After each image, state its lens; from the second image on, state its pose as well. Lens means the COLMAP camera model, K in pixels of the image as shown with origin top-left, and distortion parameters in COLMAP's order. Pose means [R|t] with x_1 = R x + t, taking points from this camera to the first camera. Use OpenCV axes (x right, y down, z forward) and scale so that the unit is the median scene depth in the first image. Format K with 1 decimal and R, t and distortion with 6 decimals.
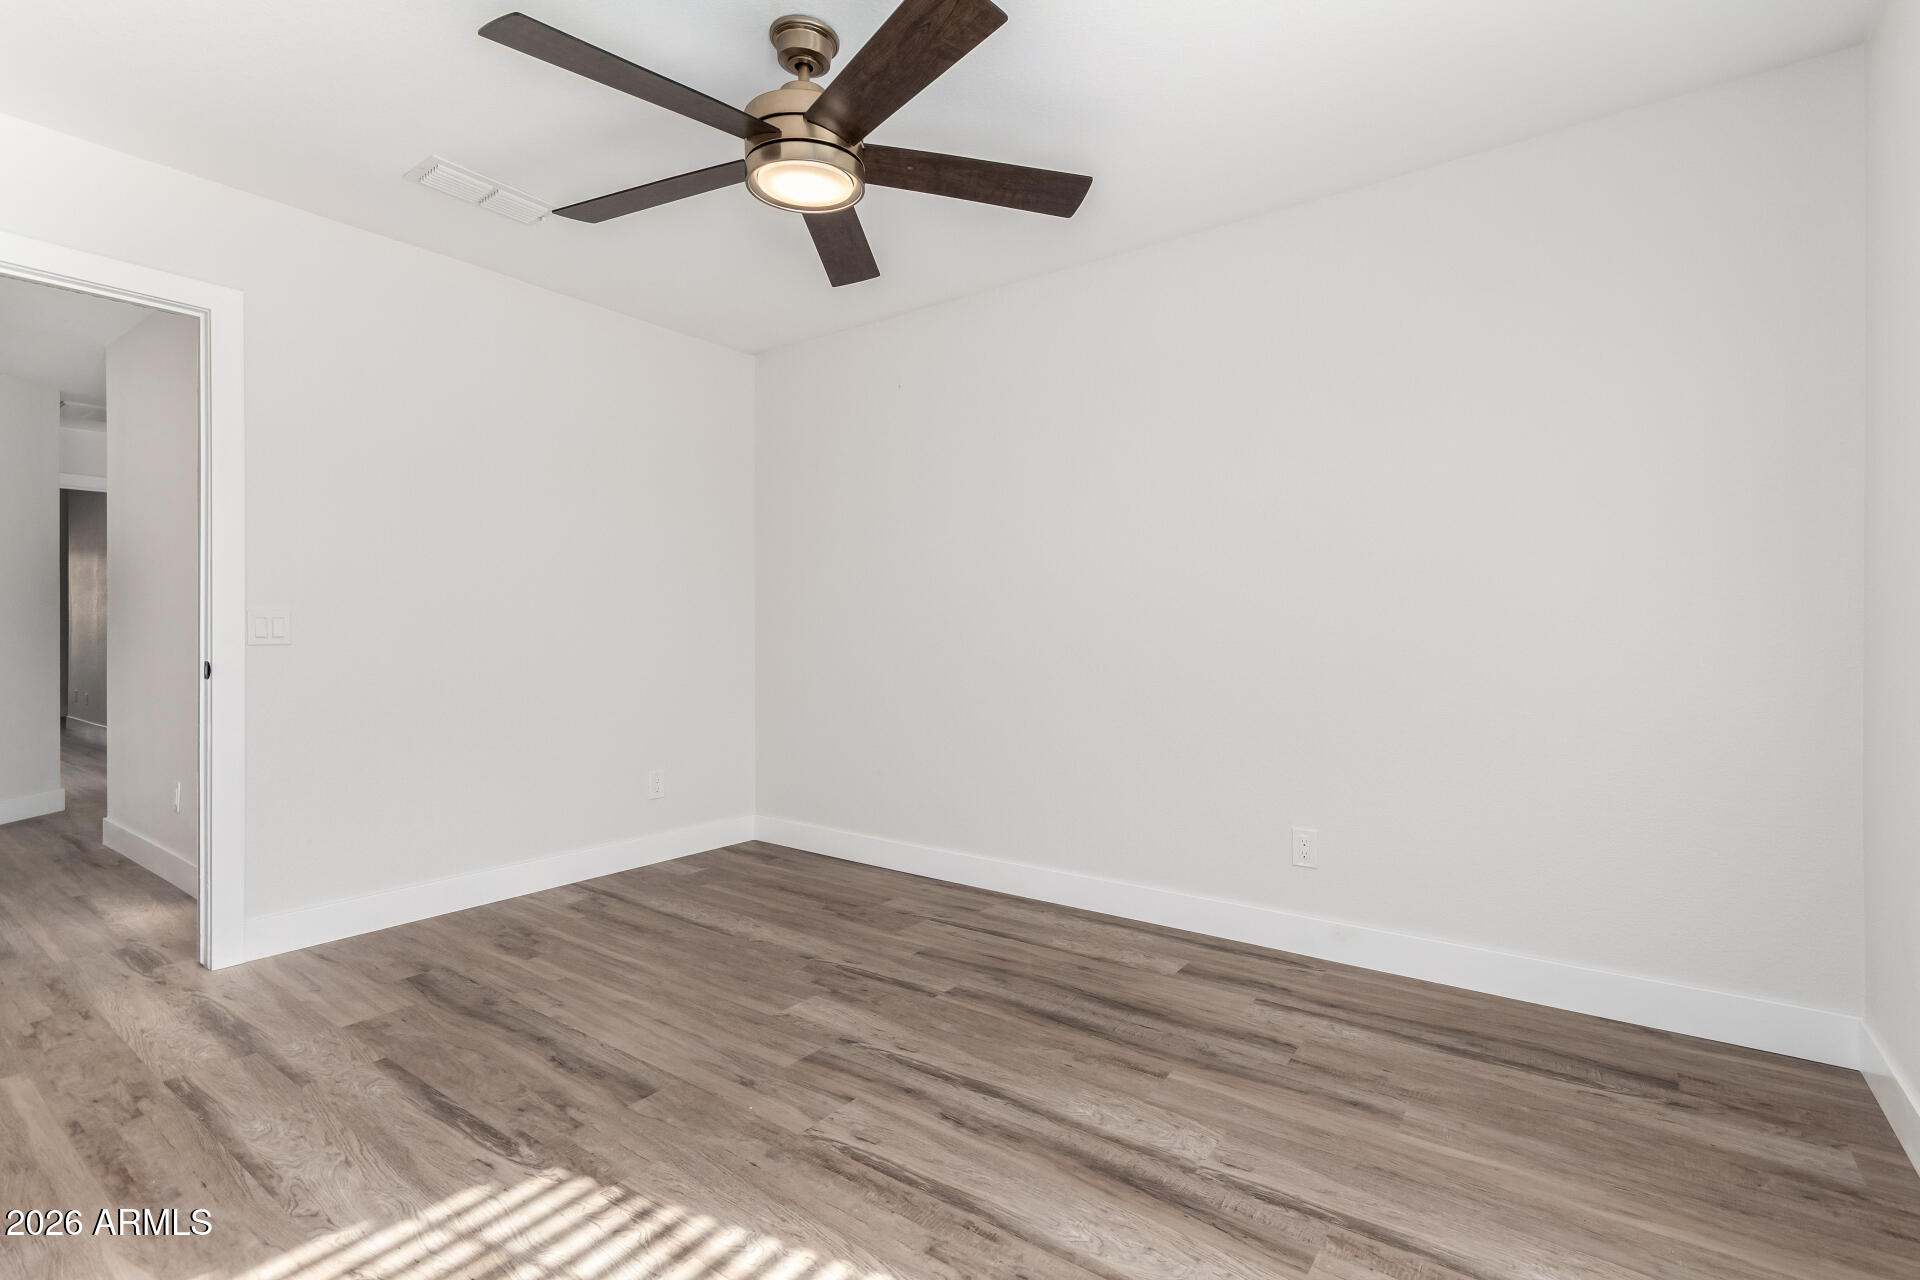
lens RADIAL K [[885.6, 0, 957.3], [0, 885.6, 635.2], [0, 0, 1]] dist [0.000972, 0.000714]
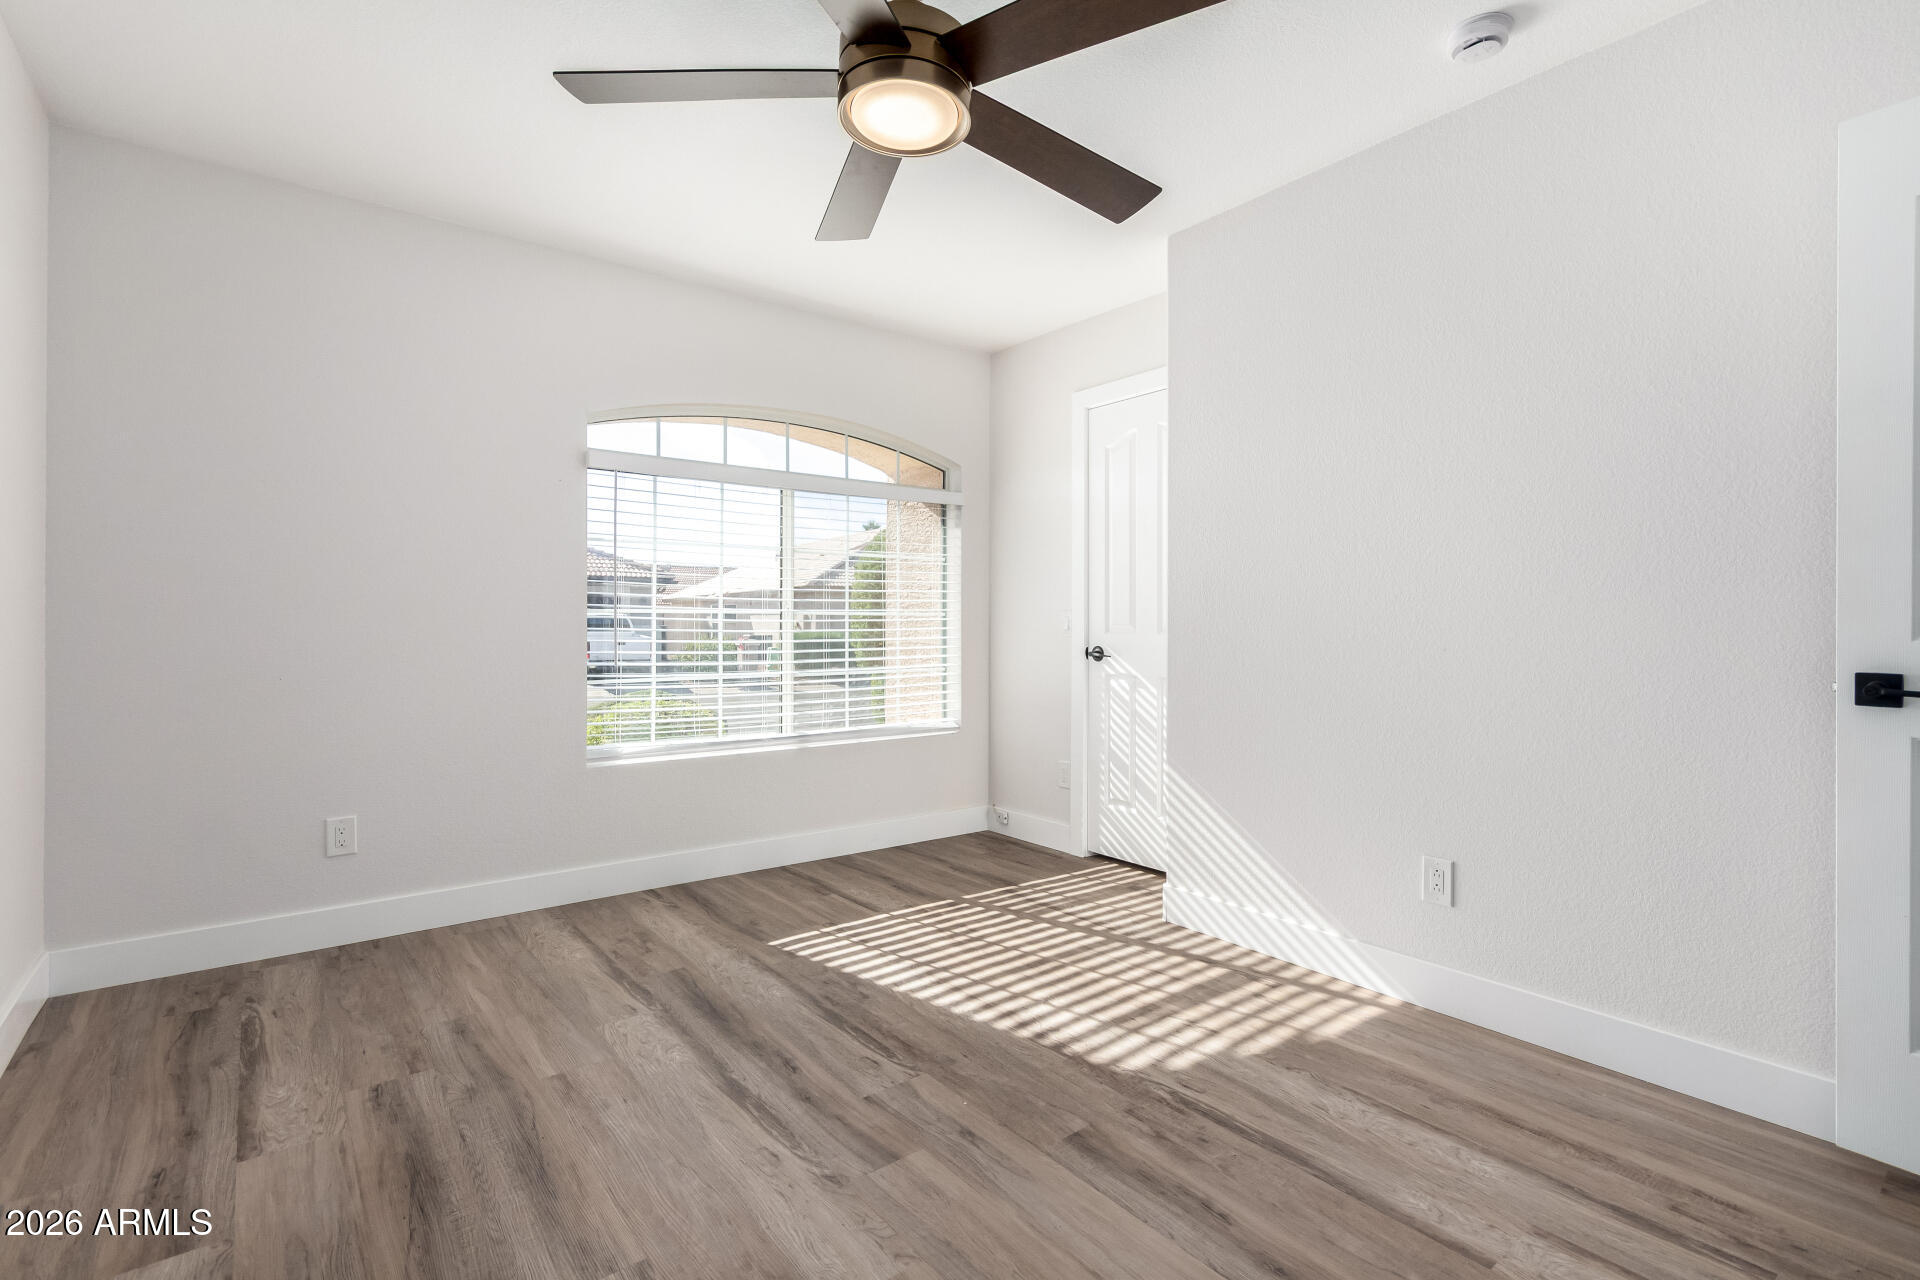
lens RADIAL K [[885.6, 0, 957.0], [0, 885.6, 634.7], [0, 0, 1]] dist [0.000972, 0.000714]
pose [[-0.964815, -0.006038, 0.262861, -0.501391], [-0.004125, 0.999961, 0.007829, -0.003231], [-0.262898, 0.006469, -0.964802, 2.033796]]
